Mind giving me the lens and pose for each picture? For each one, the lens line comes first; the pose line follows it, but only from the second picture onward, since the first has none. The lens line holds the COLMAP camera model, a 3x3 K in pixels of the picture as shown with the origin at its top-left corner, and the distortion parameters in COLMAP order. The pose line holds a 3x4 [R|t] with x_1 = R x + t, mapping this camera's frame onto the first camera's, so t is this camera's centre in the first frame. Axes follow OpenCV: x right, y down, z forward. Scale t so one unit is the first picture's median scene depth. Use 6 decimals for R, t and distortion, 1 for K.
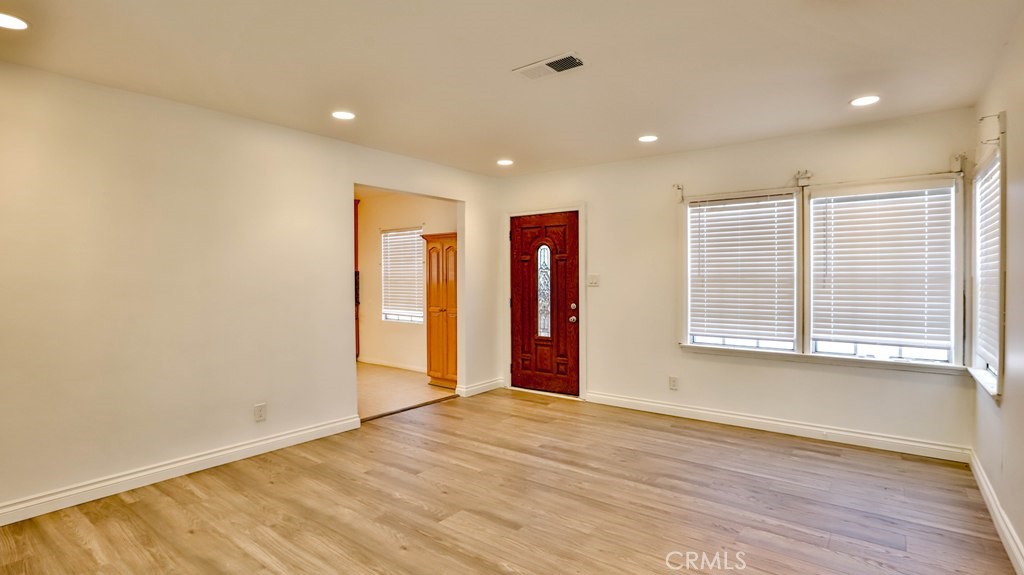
lens RADIAL K [[503.2, 0, 511.7], [0, 503.2, 285.7], [0, 0, 1]] dist [-0.050994, 0.018913]
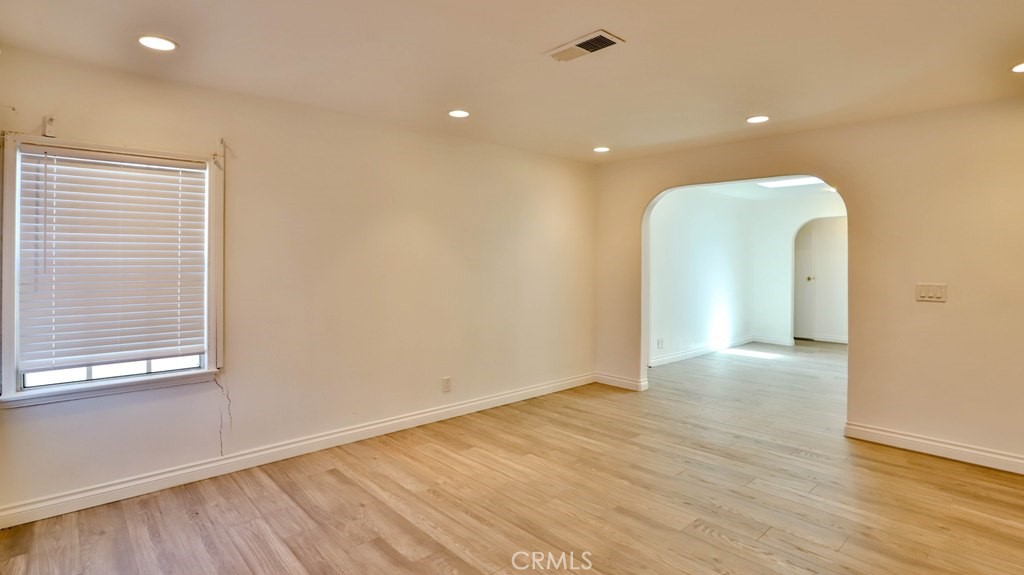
lens RADIAL K [[504.1, 0, 511.1], [0, 504.1, 263.8], [0, 0, 1]] dist [-0.069366, 0.027371]
pose [[-0.984612, 0.000705, 0.174753, 0.034236], [0.004203, 0.999798, 0.019652, -0.042374], [-0.174704, 0.020084, -0.984416, 1.360021]]
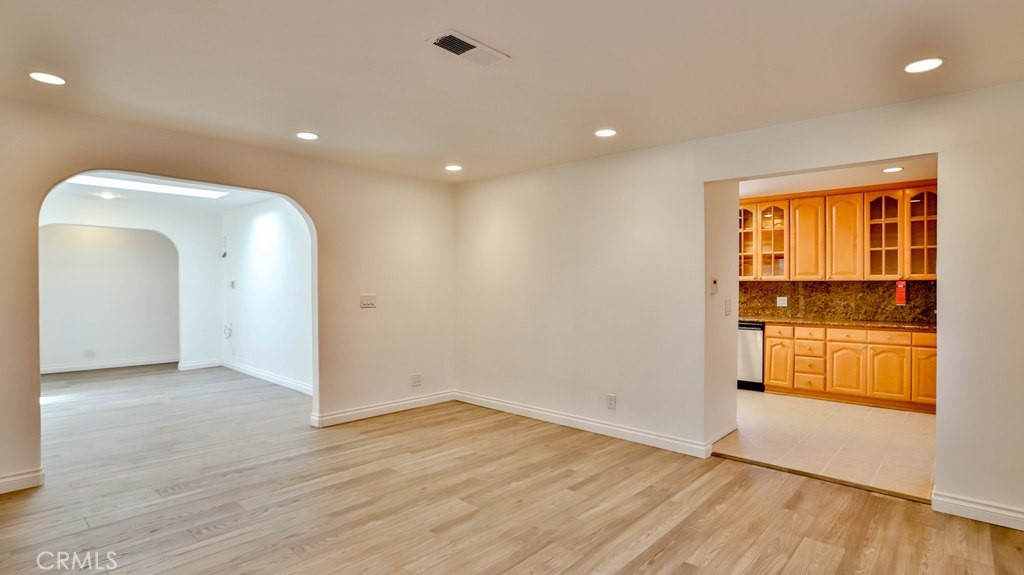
lens RADIAL K [[503.2, 0, 511.7], [0, 503.2, 285.7], [0, 0, 1]] dist [-0.050994, 0.018913]
pose [[-0.084556, 0.007146, -0.996393, 0.672422], [-0.023652, 0.999678, 0.009176, -0.026754], [0.996138, 0.024342, -0.084359, 0.807660]]
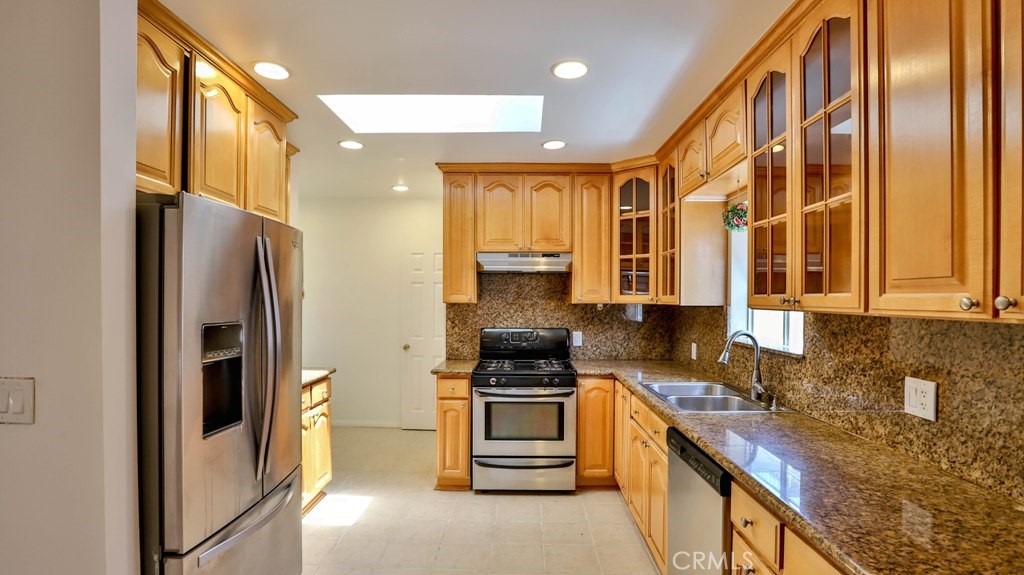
lens RADIAL K [[502.7, 0, 523.3], [0, 502.7, 302.1], [0, 0, 1]] dist [-0.075855, 0.038642]
pose [[-0.790461, 0.005998, -0.612483, -0.572029], [-0.015881, 0.999415, 0.030284, -0.065929], [0.612307, 0.033665, -0.789903, 1.695691]]
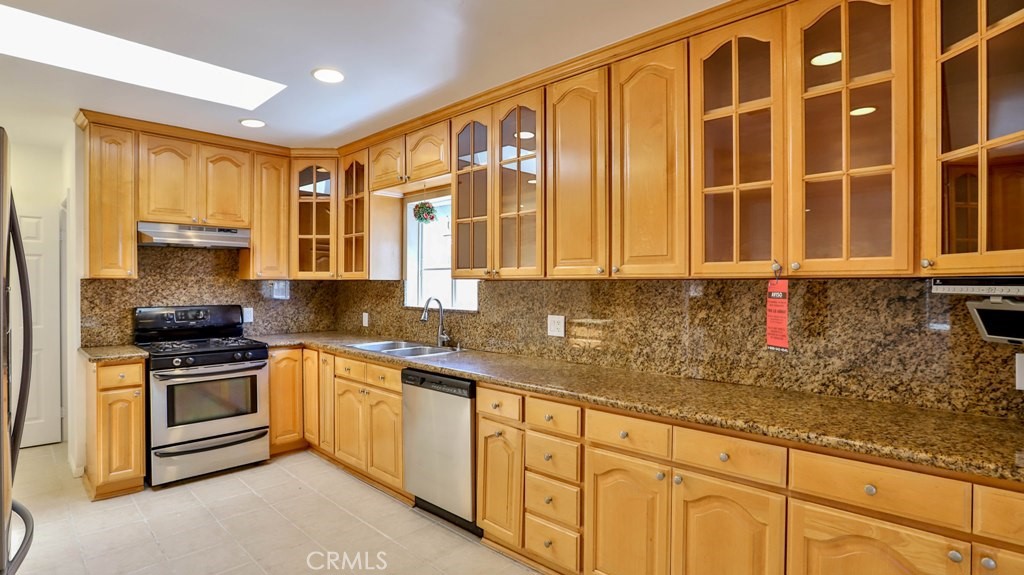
lens RADIAL K [[503.2, 0, 511.7], [0, 503.2, 285.7], [0, 0, 1]] dist [-0.050994, 0.018913]
pose [[-0.099074, 0.007524, -0.995052, -0.315111], [-0.026203, 0.999605, 0.010167, -0.045759], [0.994735, 0.027081, -0.098838, 1.587763]]
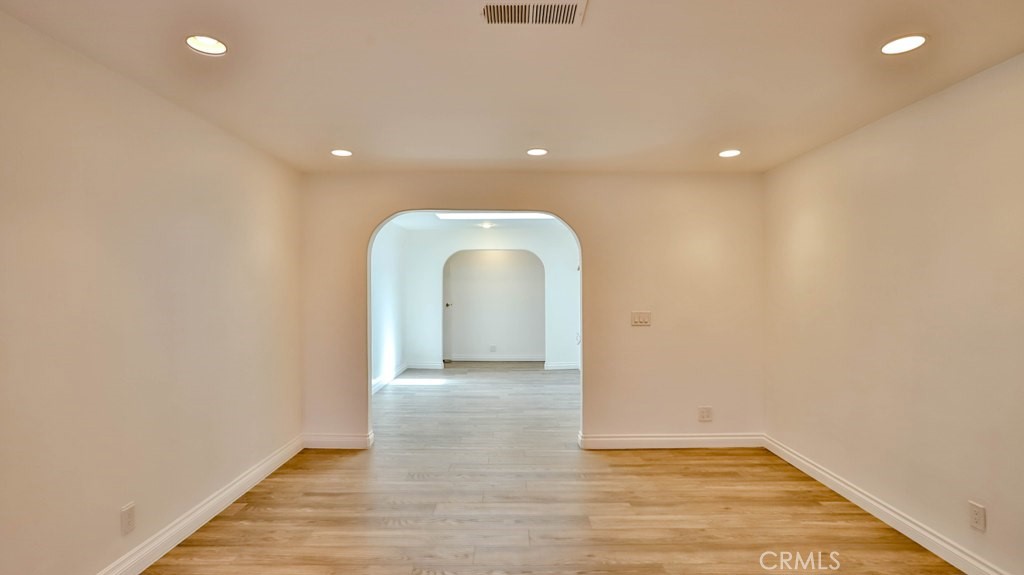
lens RADIAL K [[503.2, 0, 511.7], [0, 503.2, 285.7], [0, 0, 1]] dist [-0.050994, 0.018913]
pose [[-0.791195, 0.004650, -0.611546, 0.365720], [-0.005431, 0.999878, 0.014629, -0.058224], [0.611540, 0.014896, -0.791074, 1.065817]]
